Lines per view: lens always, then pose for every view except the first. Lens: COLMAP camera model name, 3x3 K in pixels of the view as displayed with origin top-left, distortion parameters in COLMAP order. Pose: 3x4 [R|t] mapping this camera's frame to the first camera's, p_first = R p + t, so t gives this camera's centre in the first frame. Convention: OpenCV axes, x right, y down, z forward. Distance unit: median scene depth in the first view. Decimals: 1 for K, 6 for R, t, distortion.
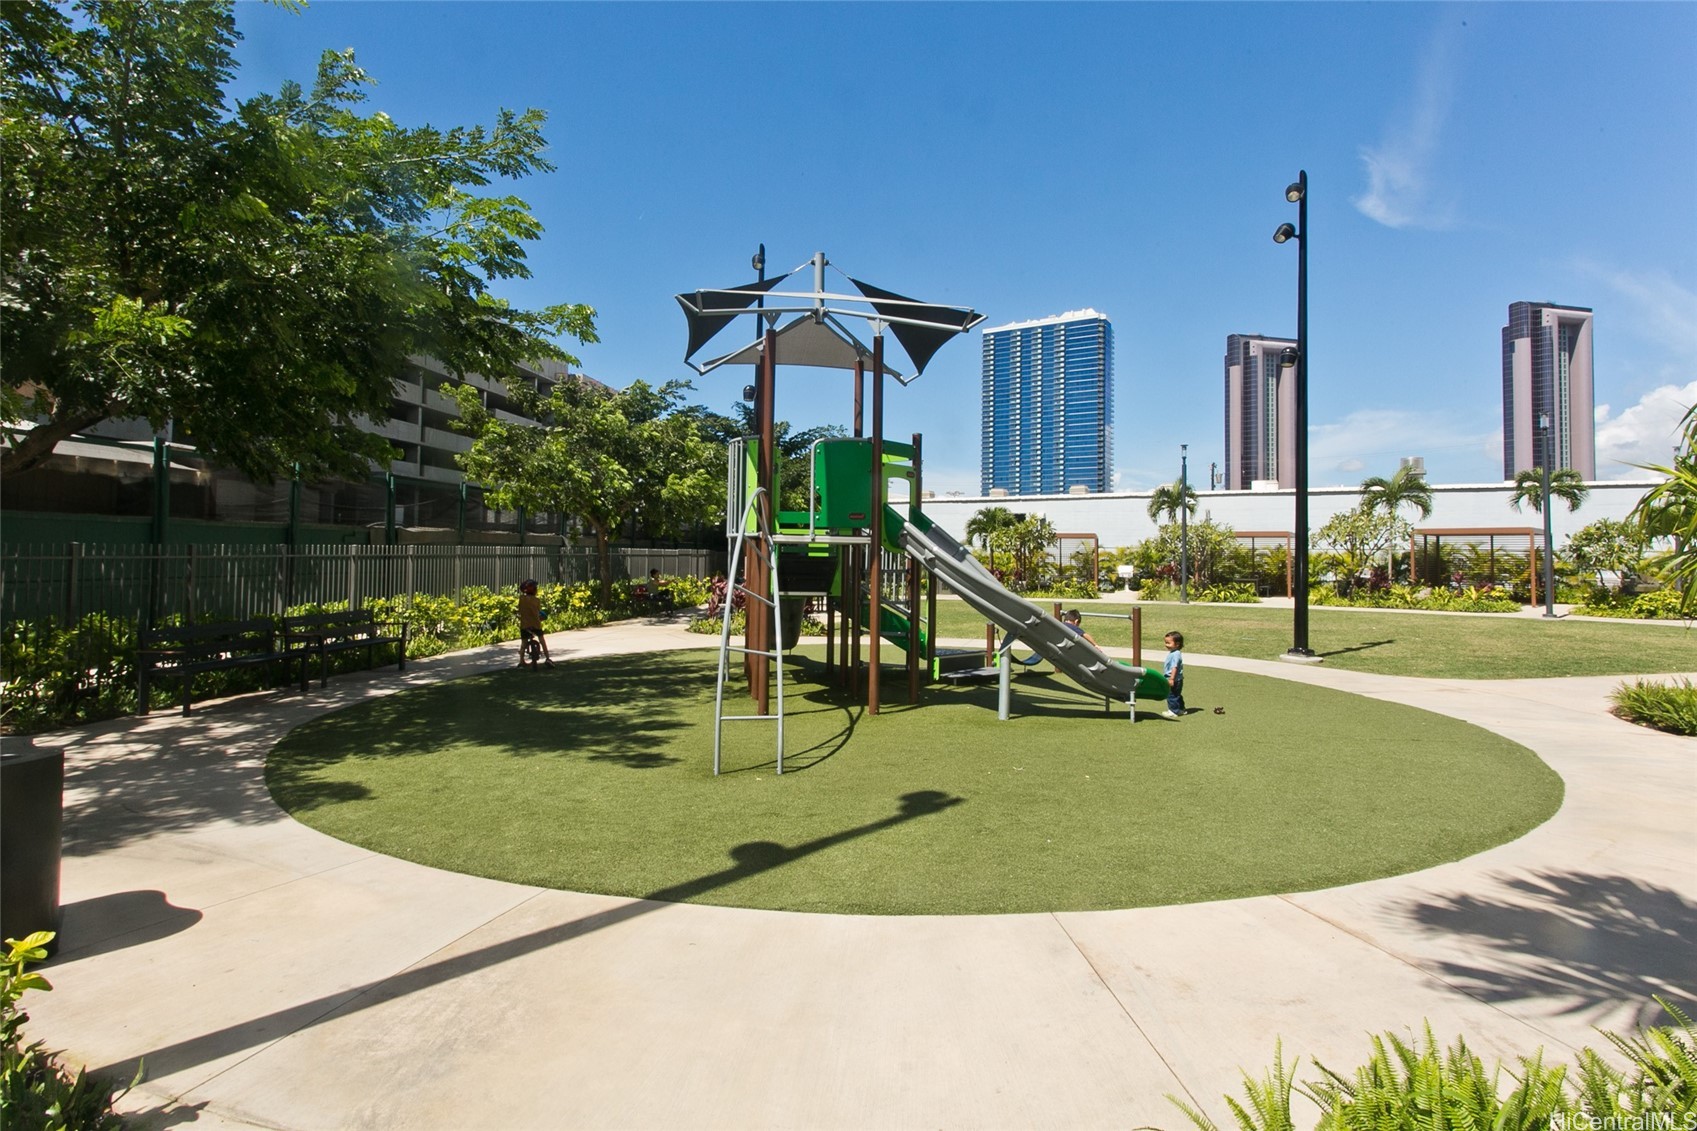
lens RADIAL K [[799.7, 0, 850.3], [0, 799.7, 550.3], [0, 0, 1]] dist [0.000518, -0.001415]
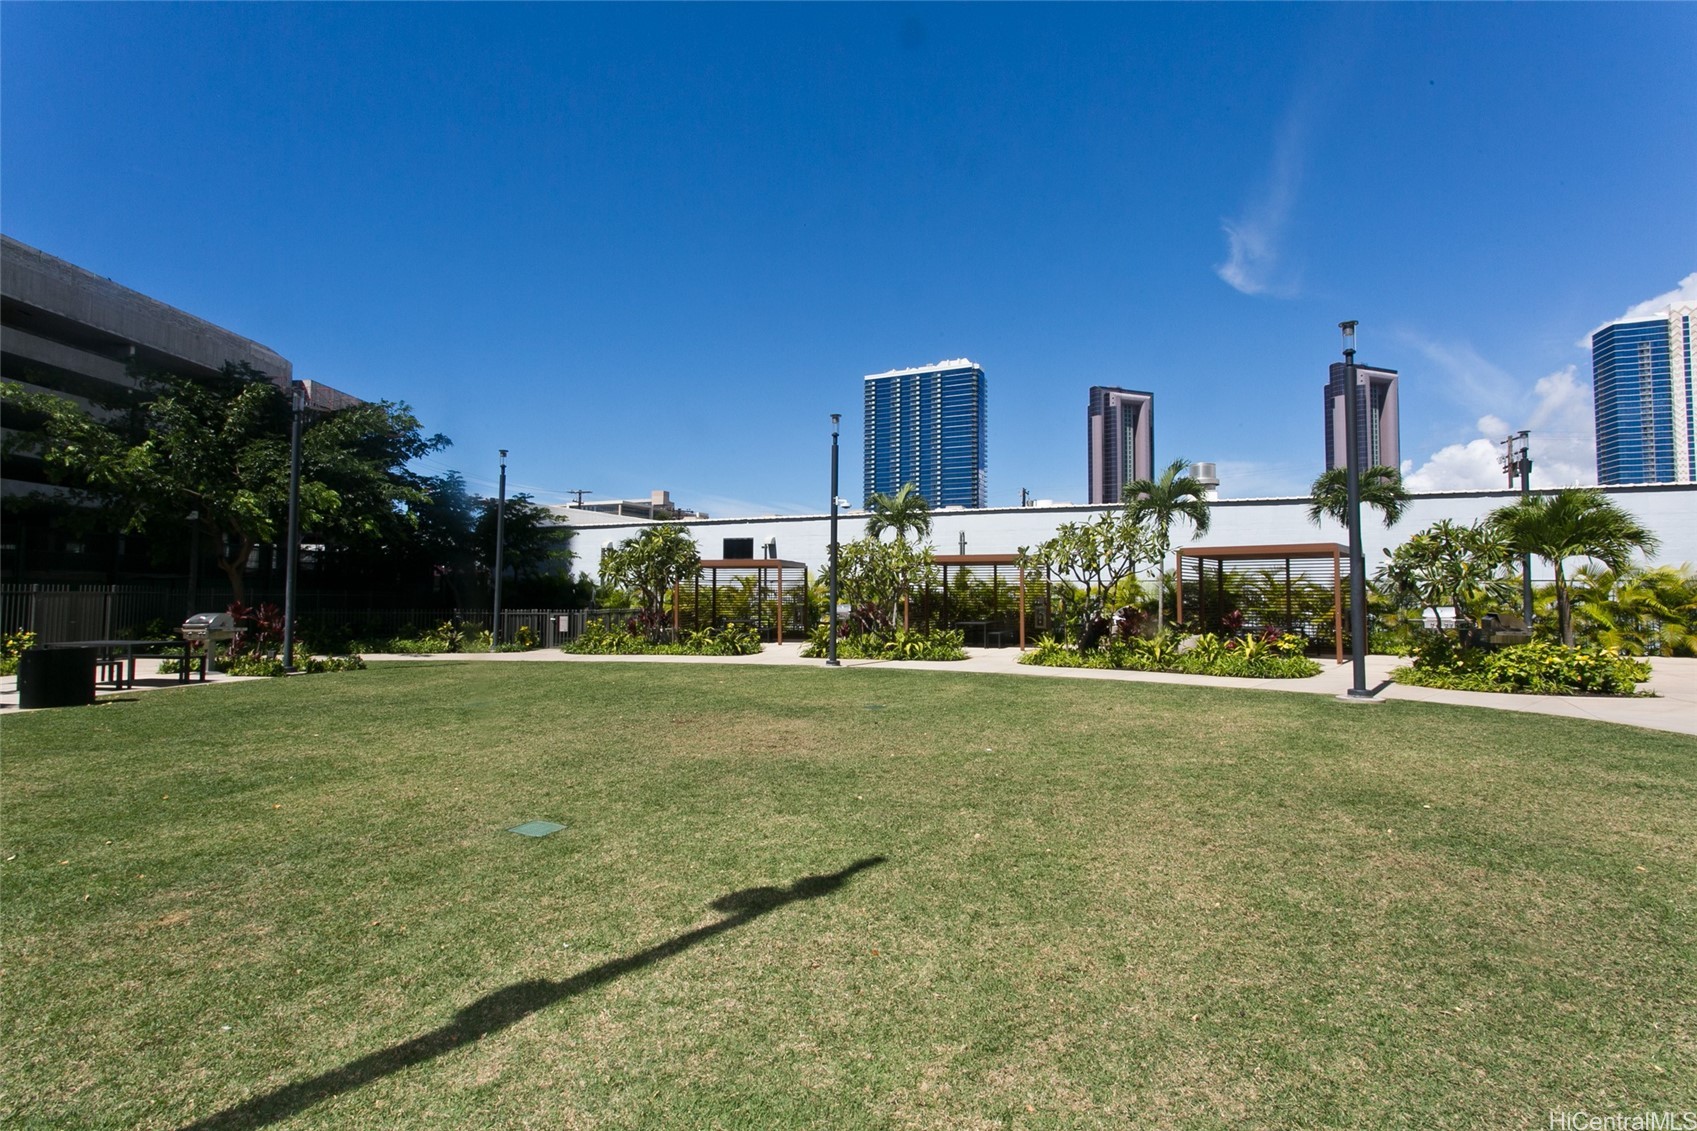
lens RADIAL K [[799.7, 0, 835.3], [0, 799.7, 578.7], [0, 0, 1]] dist [0.000518, -0.001415]
pose [[0.991237, -0.005457, 0.131983, 0.317456], [0.007491, 0.999861, -0.014918, 0.007113], [-0.131883, 0.015776, 0.991140, 0.356600]]
